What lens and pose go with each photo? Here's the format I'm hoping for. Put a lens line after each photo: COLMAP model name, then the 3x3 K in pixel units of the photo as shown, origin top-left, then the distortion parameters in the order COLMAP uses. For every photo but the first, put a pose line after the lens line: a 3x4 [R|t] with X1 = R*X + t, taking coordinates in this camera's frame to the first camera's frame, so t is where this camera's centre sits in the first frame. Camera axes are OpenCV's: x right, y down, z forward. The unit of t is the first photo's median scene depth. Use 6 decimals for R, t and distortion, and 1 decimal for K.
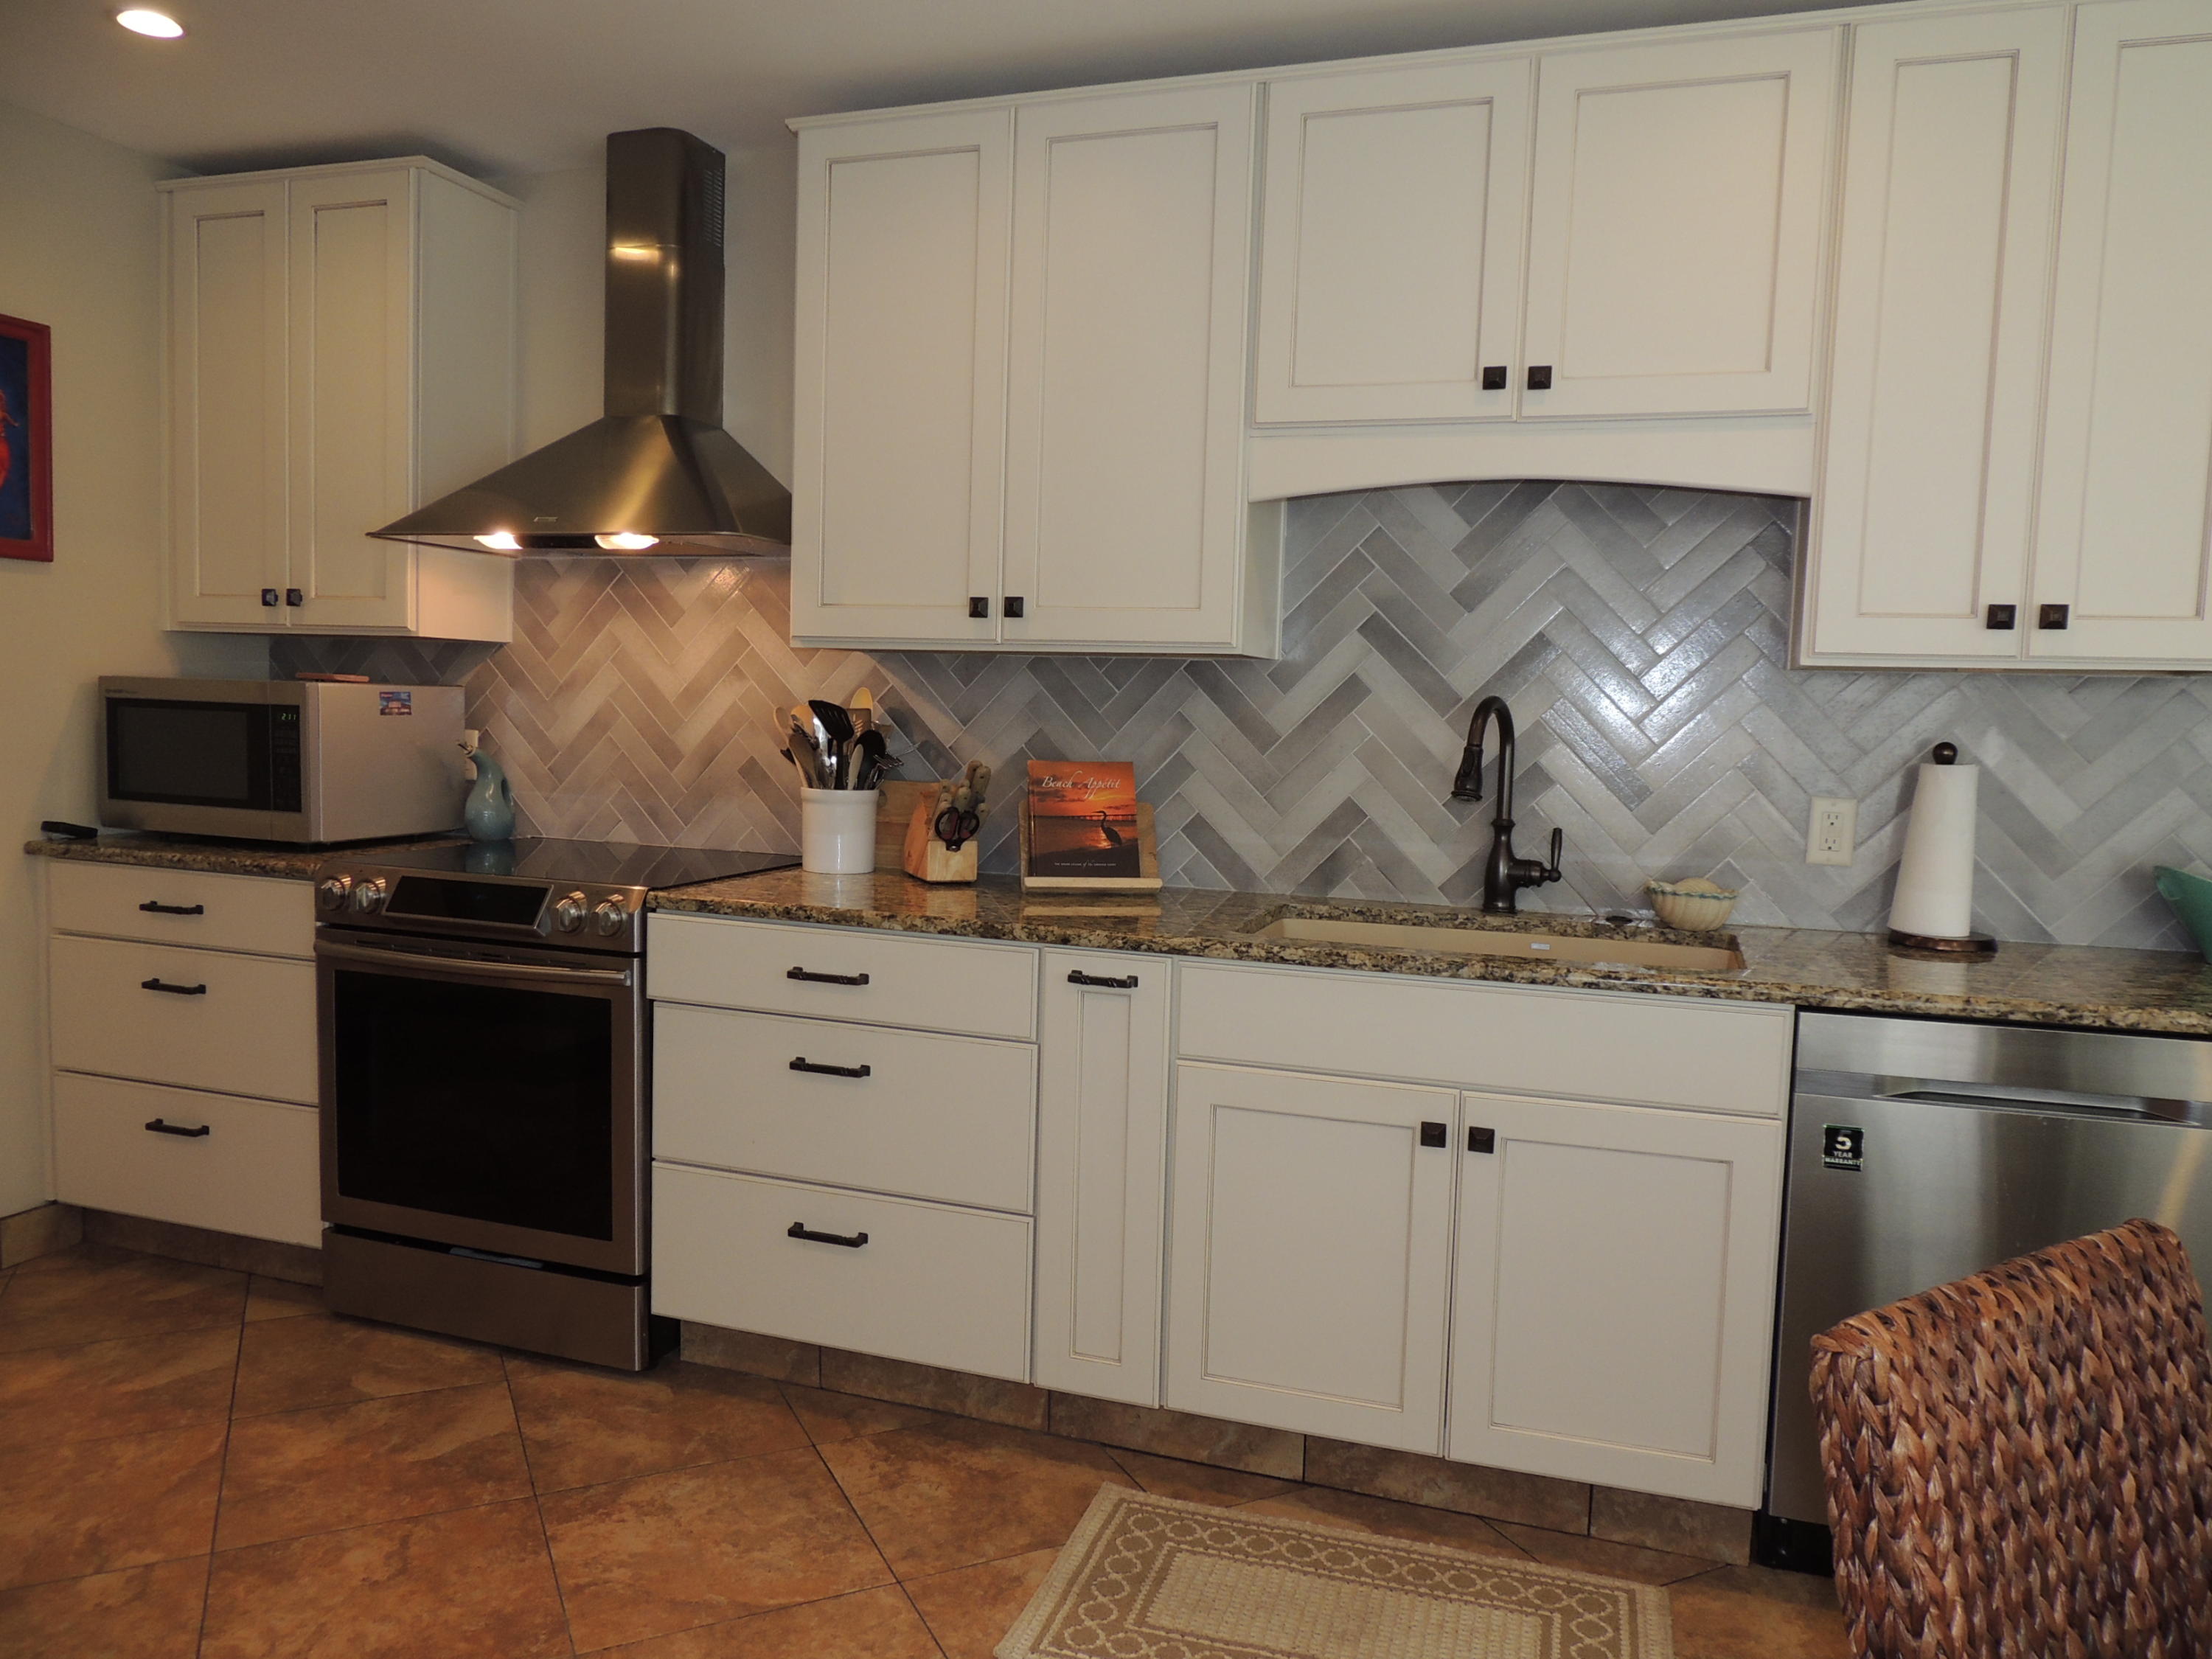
lens RADIAL K [[1576.2, 0, 1099.7], [0, 1576.2, 817.1], [0, 0, 1]] dist [-0.004596, 0.000306]
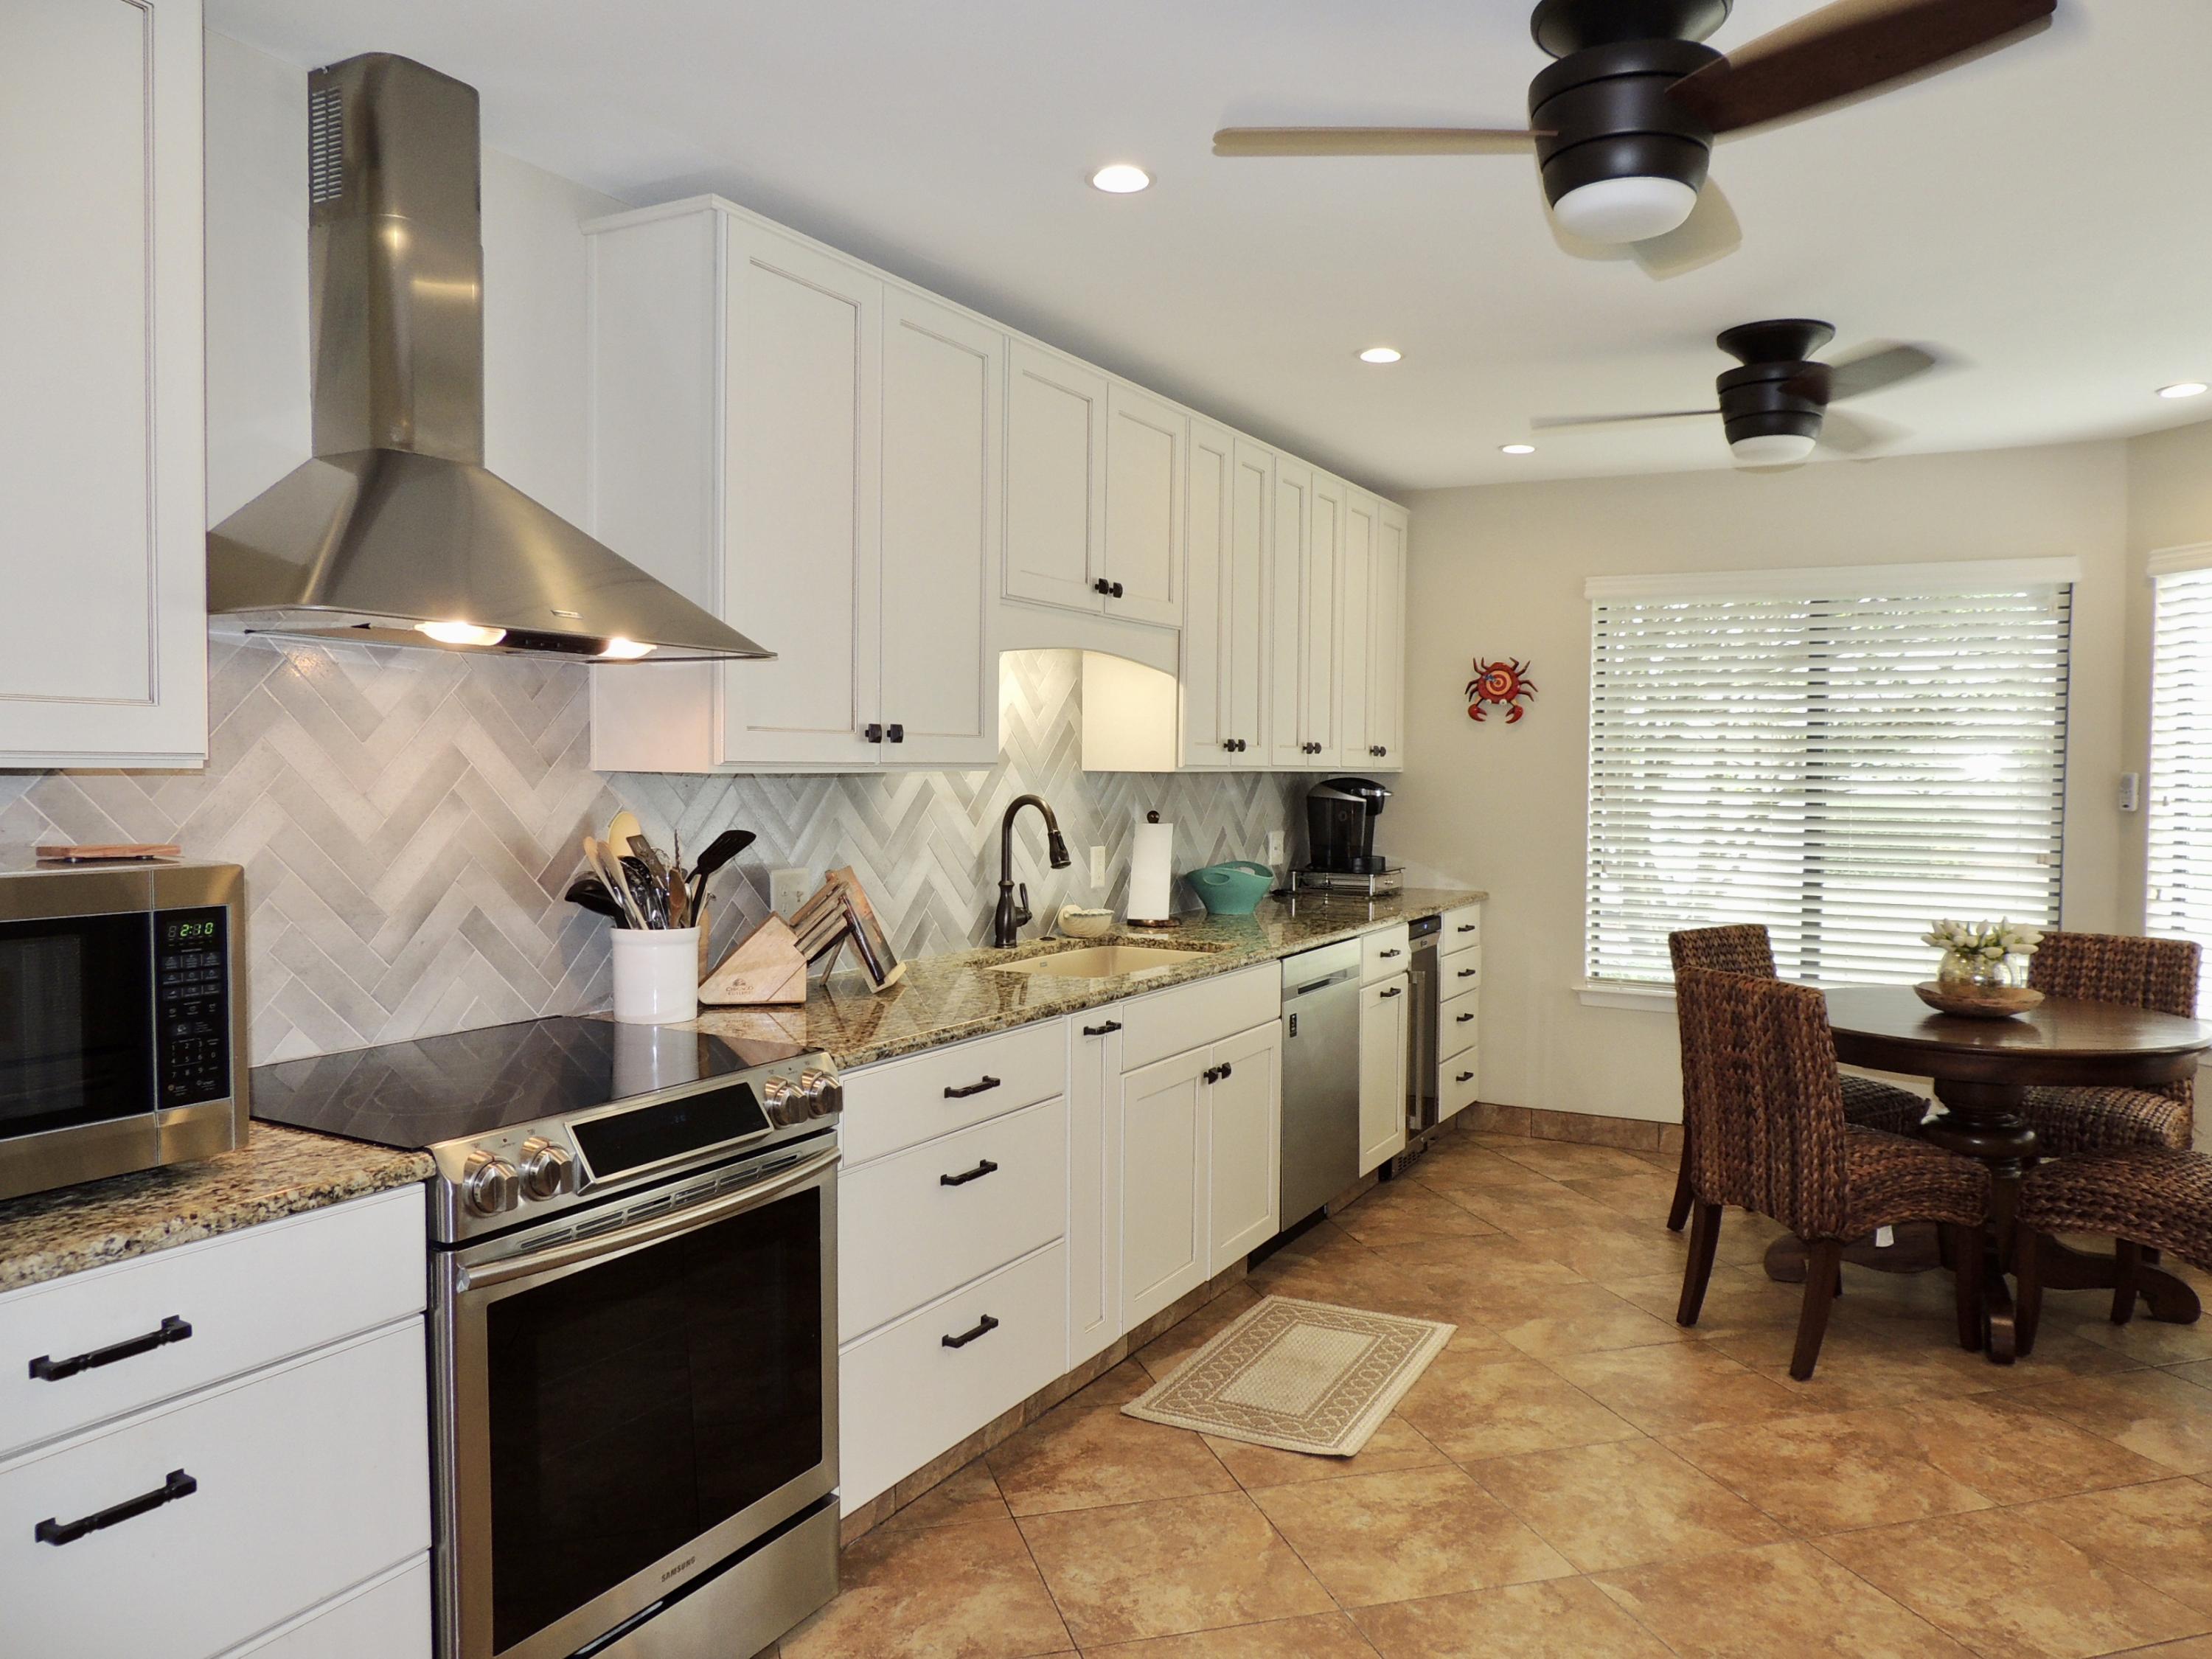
lens RADIAL K [[1576.2, 0, 1104.9], [0, 1576.2, 837.1], [0, 0, 1]] dist [-0.004596, 0.000306]
pose [[0.169145, -0.072319, 0.982934, -1.047530], [0.070138, 0.995659, 0.061186, -0.111155], [-0.983092, 0.058592, 0.173483, 0.632566]]
